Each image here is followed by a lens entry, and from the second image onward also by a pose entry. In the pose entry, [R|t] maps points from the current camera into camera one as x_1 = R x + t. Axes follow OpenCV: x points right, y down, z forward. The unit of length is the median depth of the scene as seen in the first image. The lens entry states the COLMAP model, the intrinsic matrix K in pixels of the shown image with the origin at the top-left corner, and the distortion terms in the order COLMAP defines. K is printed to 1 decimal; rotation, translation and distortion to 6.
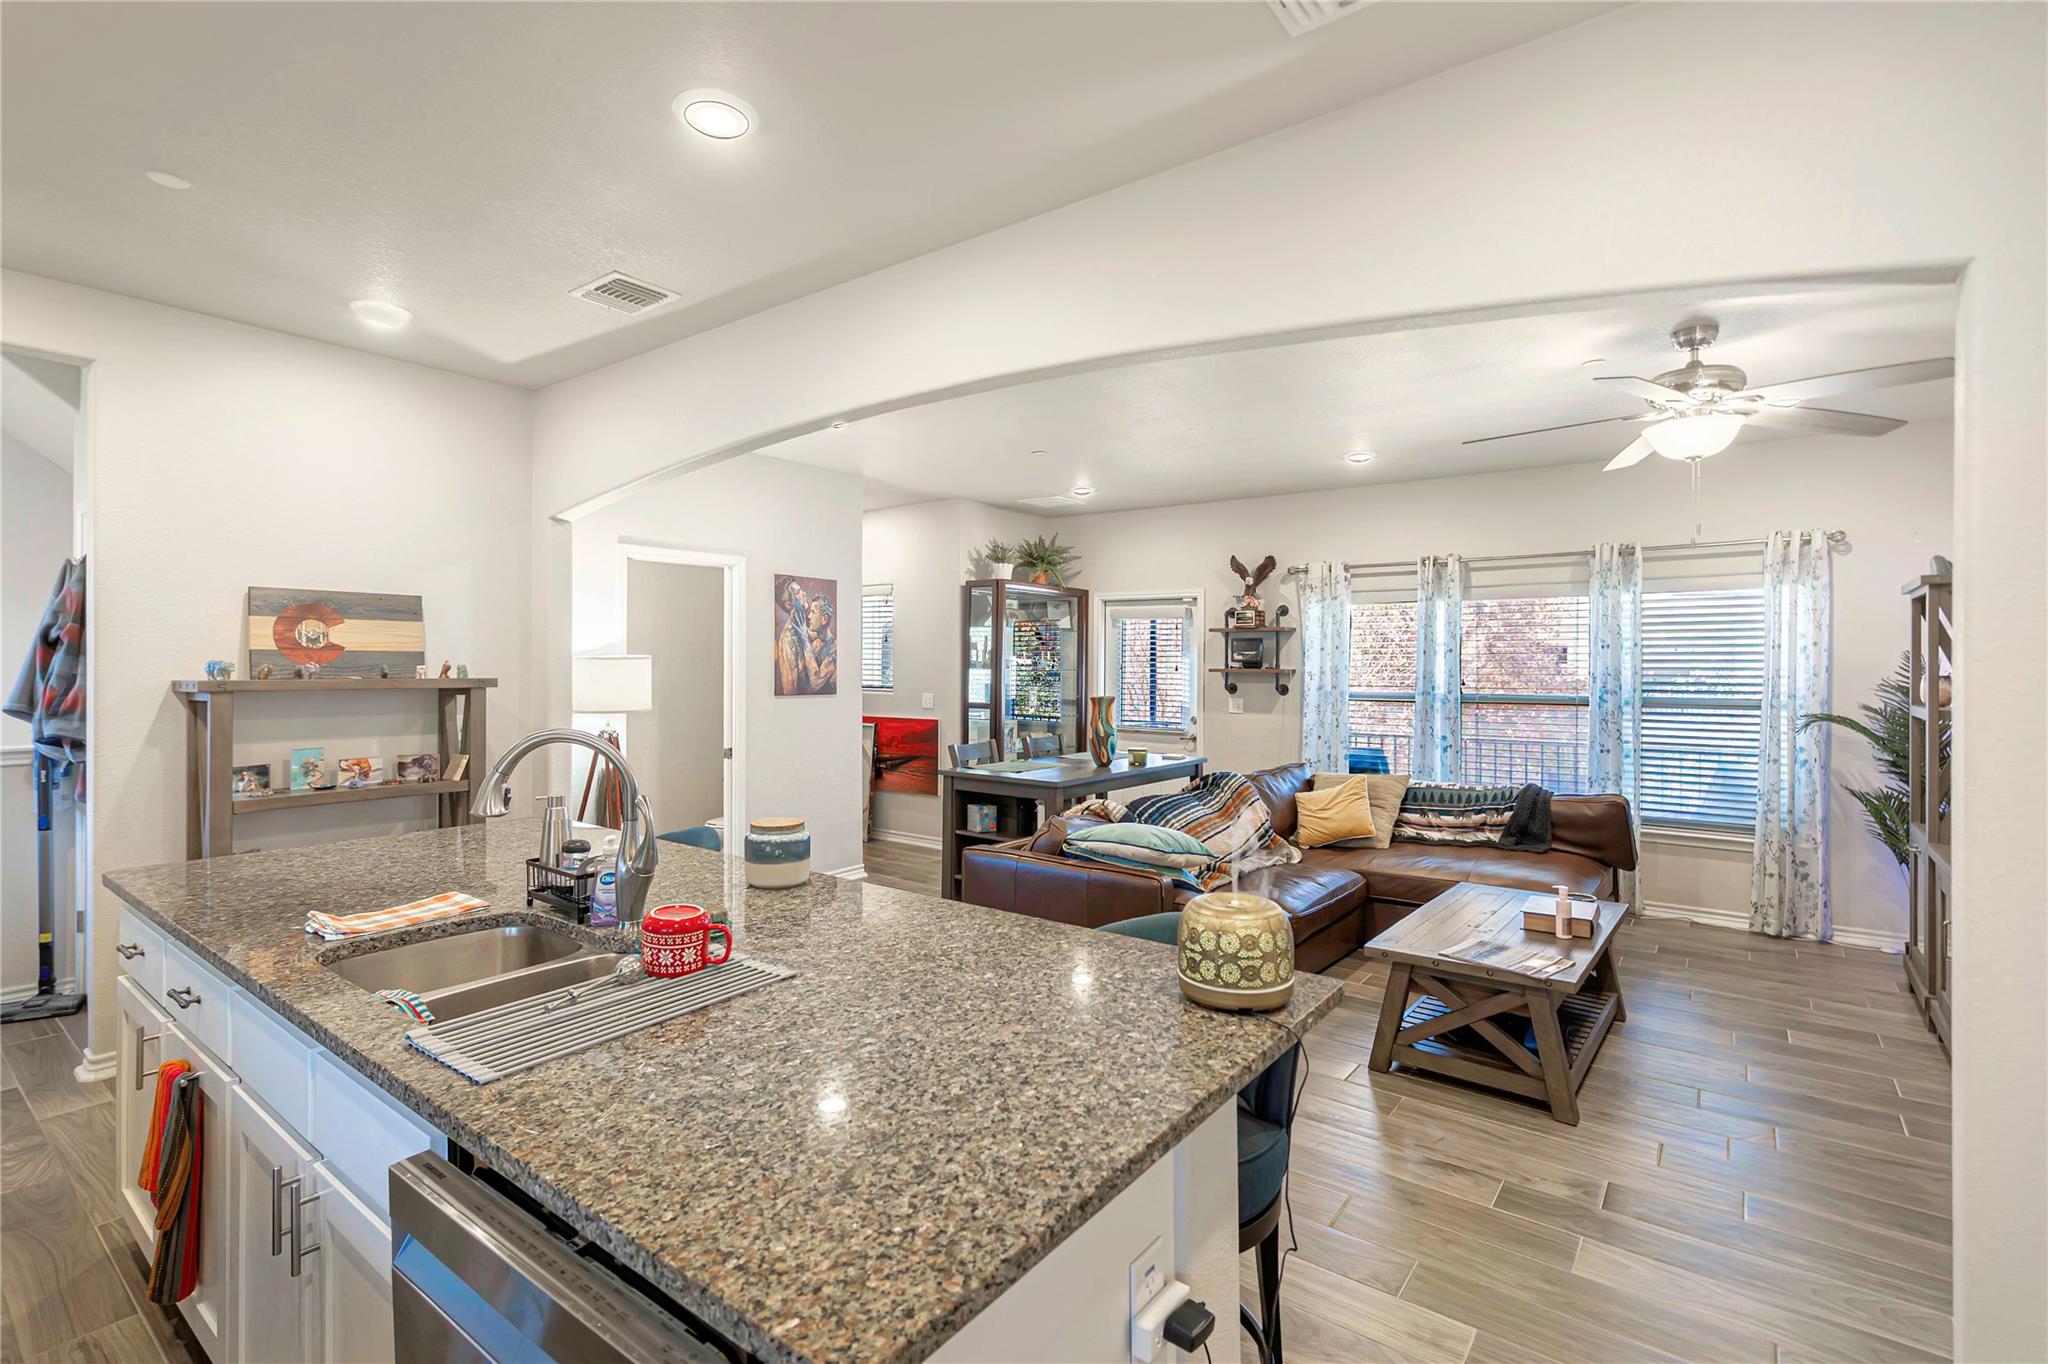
lens RADIAL K [[966.5, 0, 1024.0], [0, 966.5, 682.0], [0, 0, 1]] dist [0.000720, 0.000747]
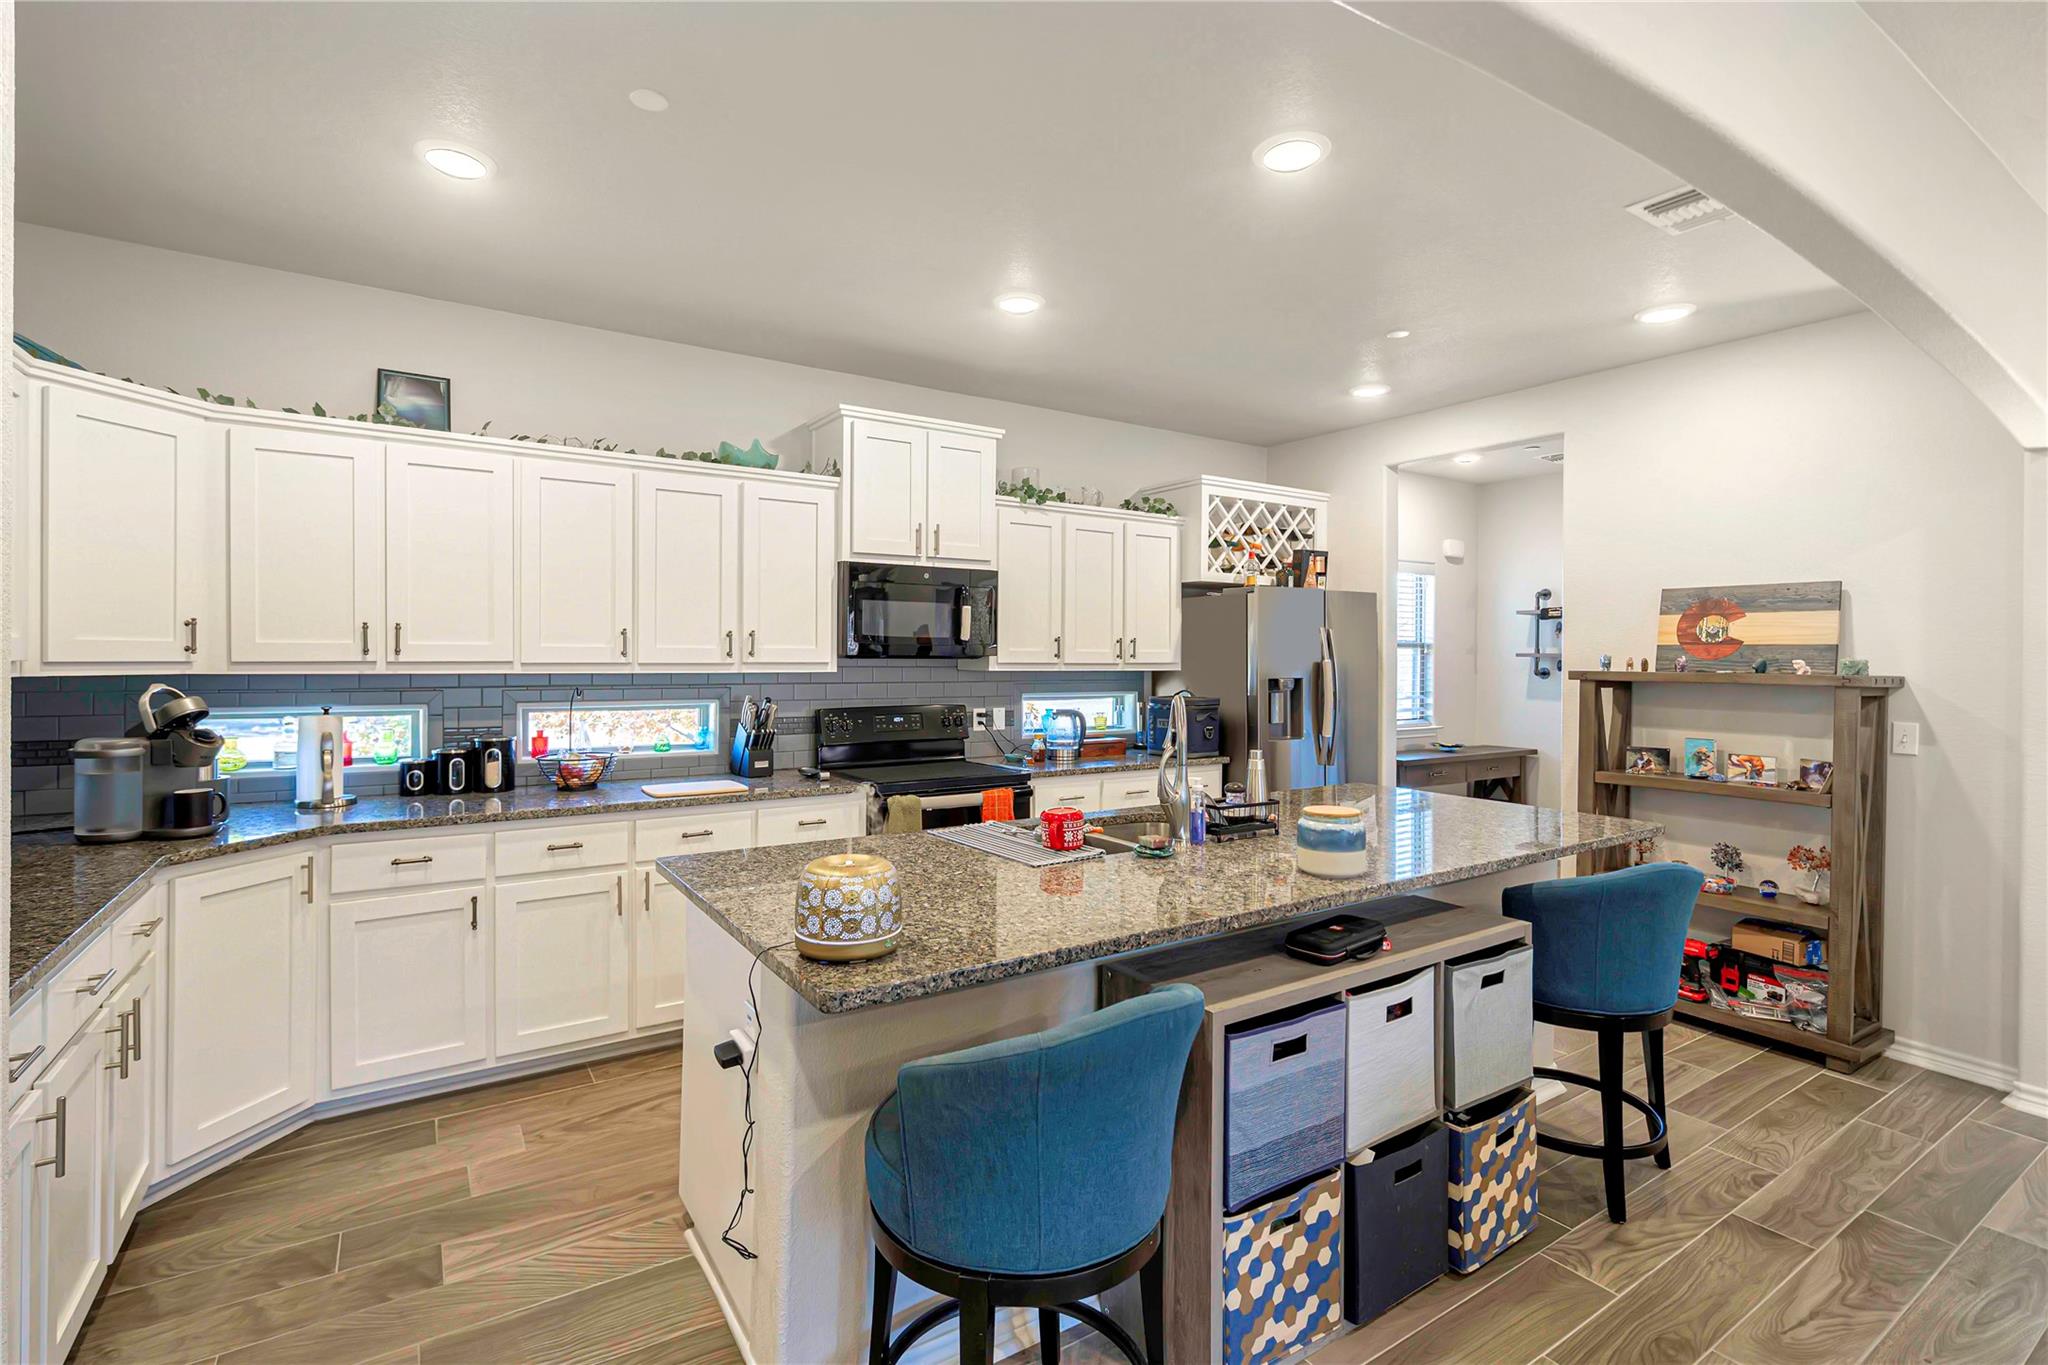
lens RADIAL K [[941.1, 0, 1024.4], [0, 941.1, 659.5], [0, 0, 1]] dist [-0.000049, 0.000415]
pose [[-0.322247, -0.000445, -0.946656, 0.308855], [-0.027691, 0.999576, 0.008956, -0.003799], [0.946251, 0.029100, -0.322122, 0.425026]]
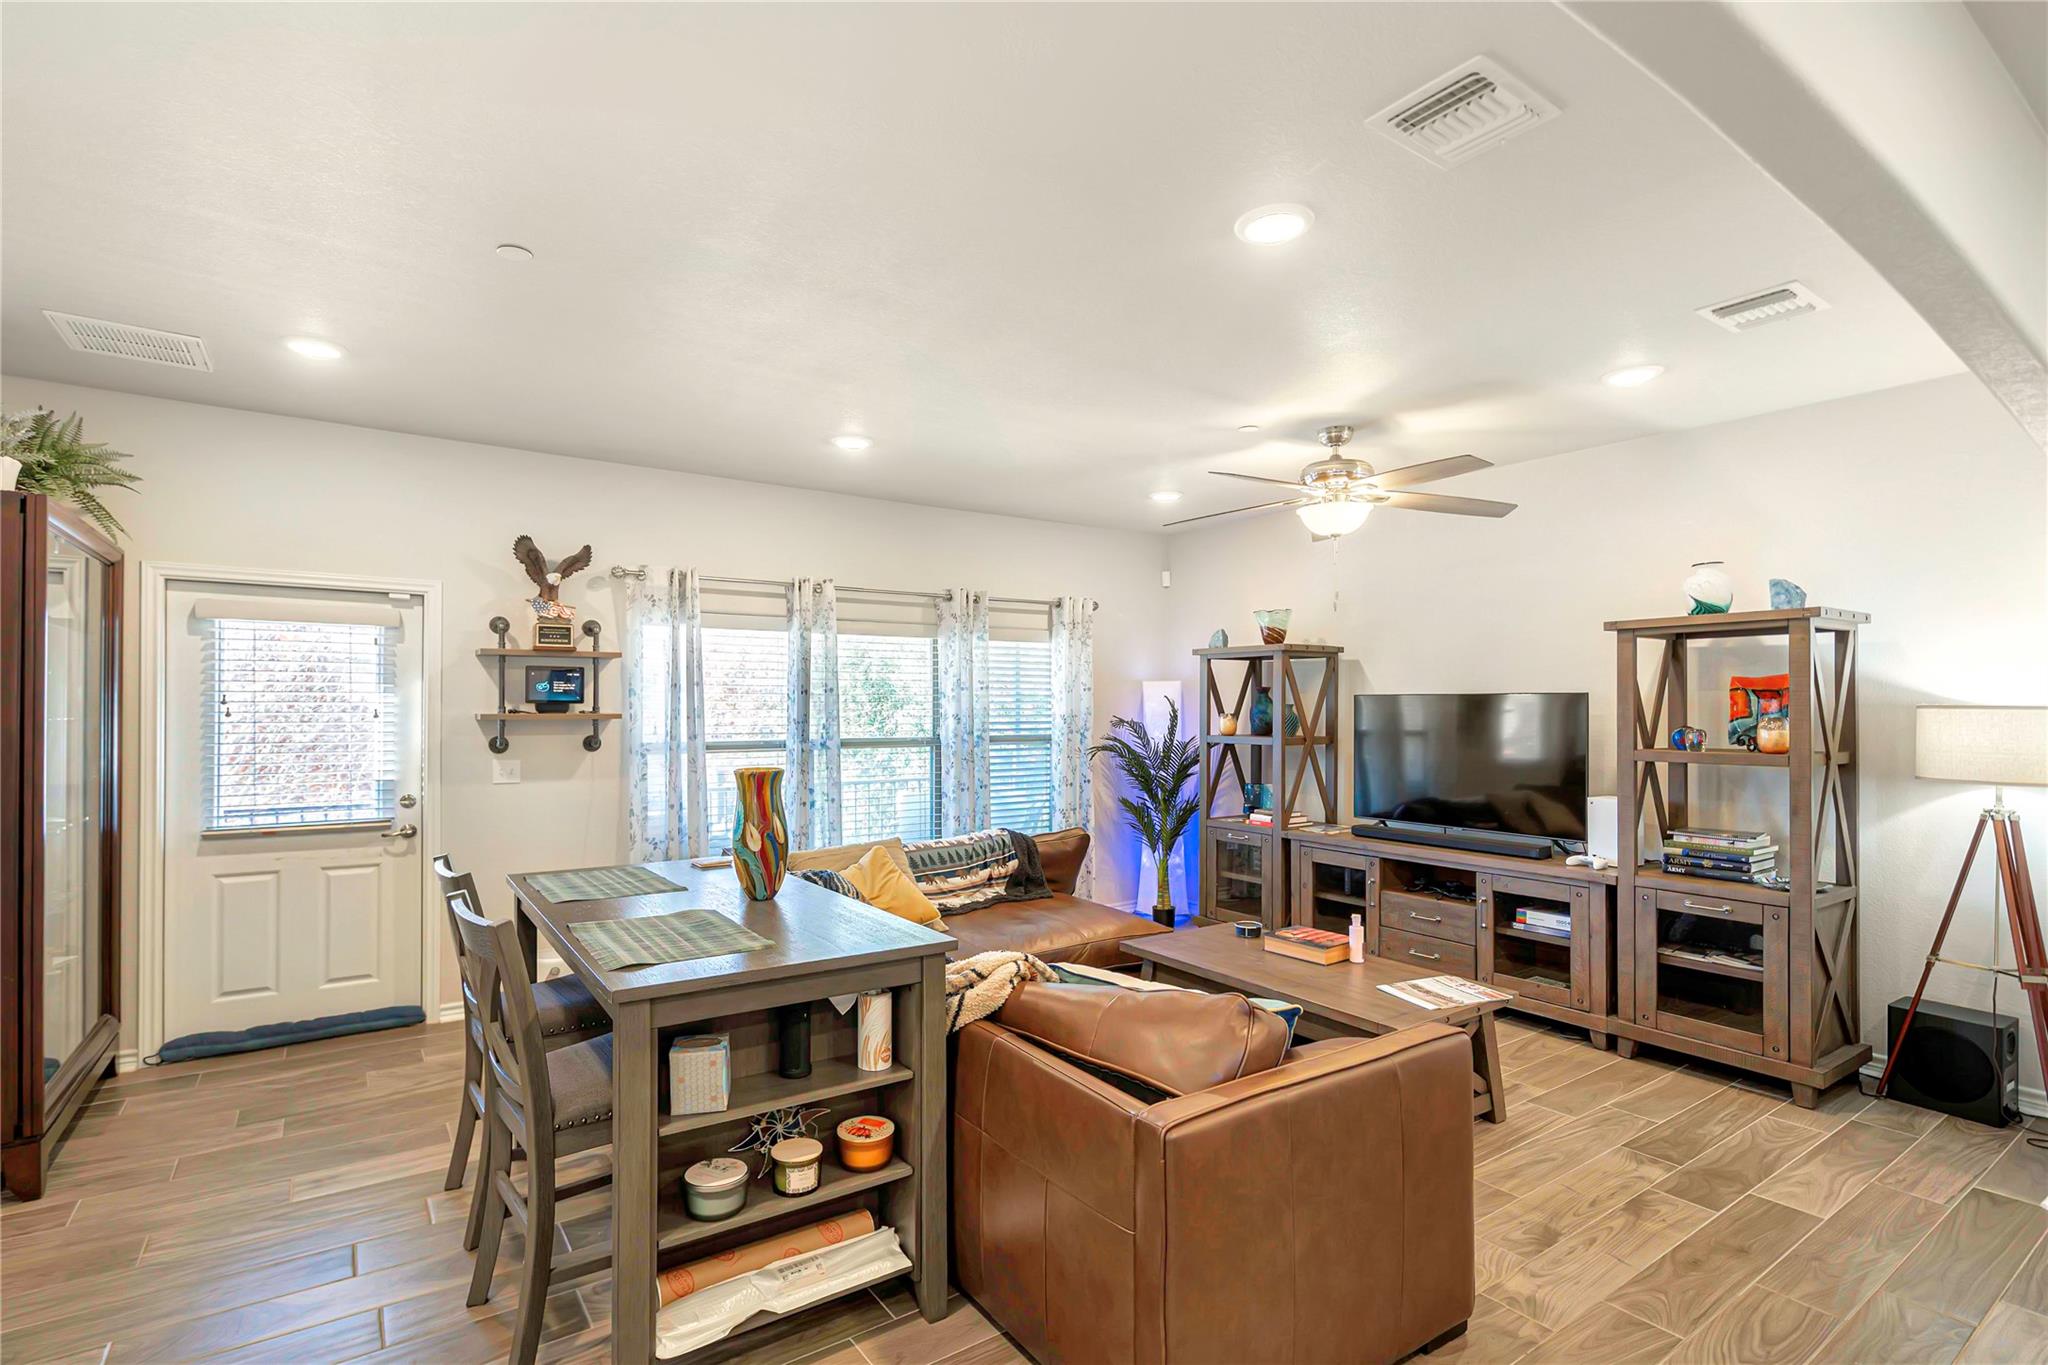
lens RADIAL K [[932.3, 0, 948.7], [0, 932.3, 709.1], [0, 0, 1]] dist [-0.004057, -0.000299]
pose [[0.320313, -0.005755, 0.947294, -0.355934], [0.017474, 0.999847, 0.000165, -0.015258], [-0.947150, 0.016500, 0.320365, 0.697414]]
